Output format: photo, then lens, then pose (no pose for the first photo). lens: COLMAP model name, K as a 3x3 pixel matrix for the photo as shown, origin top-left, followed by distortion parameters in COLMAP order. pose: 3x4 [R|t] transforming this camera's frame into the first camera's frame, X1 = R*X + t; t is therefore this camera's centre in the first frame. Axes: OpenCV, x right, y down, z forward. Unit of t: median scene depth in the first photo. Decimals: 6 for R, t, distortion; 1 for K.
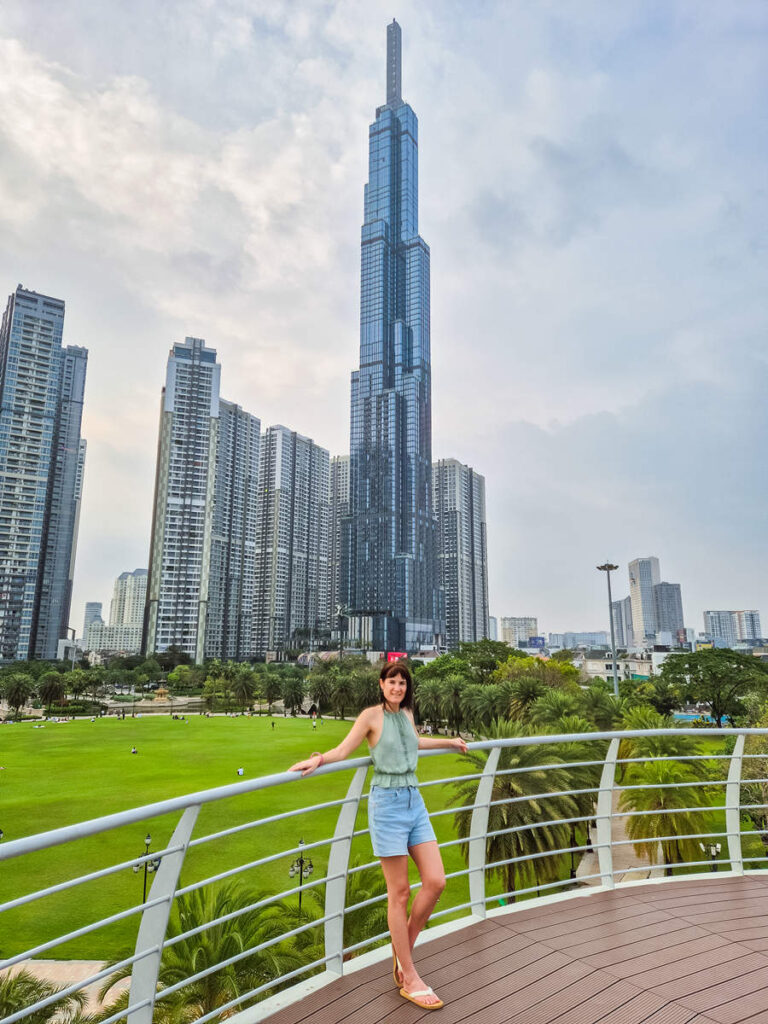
lens RADIAL K [[692.5, 0, 384.0], [0, 692.5, 512.0], [0, 0, 1]] dist [-0.004613, -0.001399]
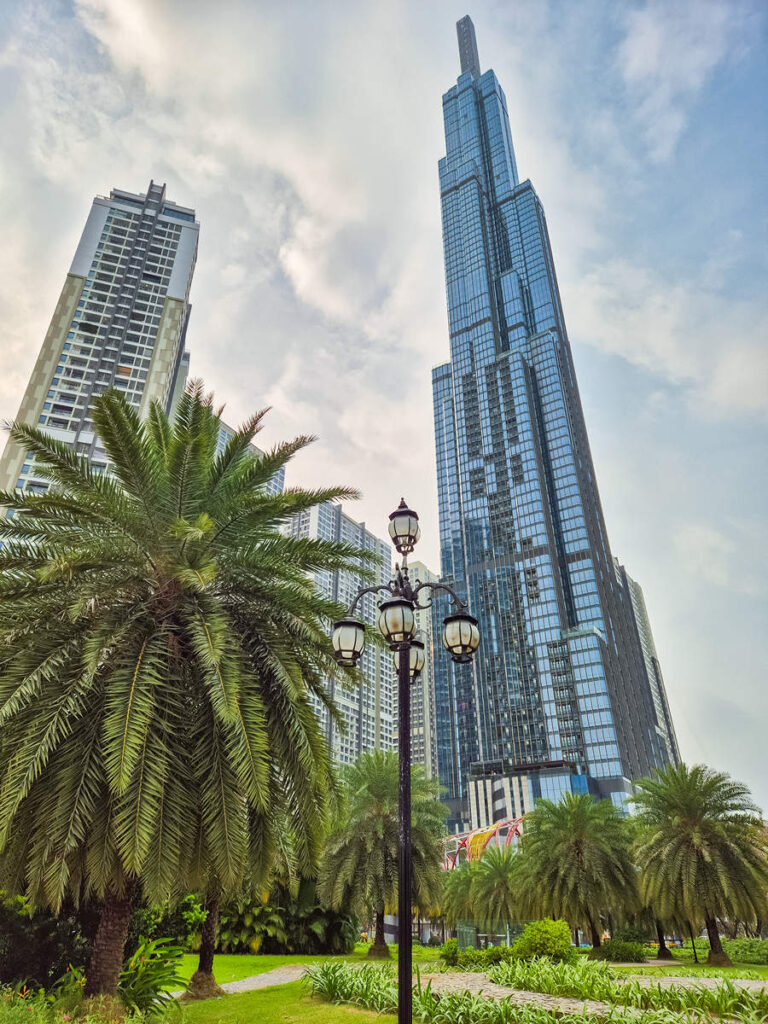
lens RADIAL K [[692.5, 0, 384.0], [0, 692.5, 512.0], [0, 0, 1]] dist [-0.004613, -0.001399]
pose [[0.998030, -0.035013, -0.052068, -0.067991], [0.015054, 0.939211, -0.343010, 0.135736], [0.060913, 0.341551, 0.937887, 0.505355]]
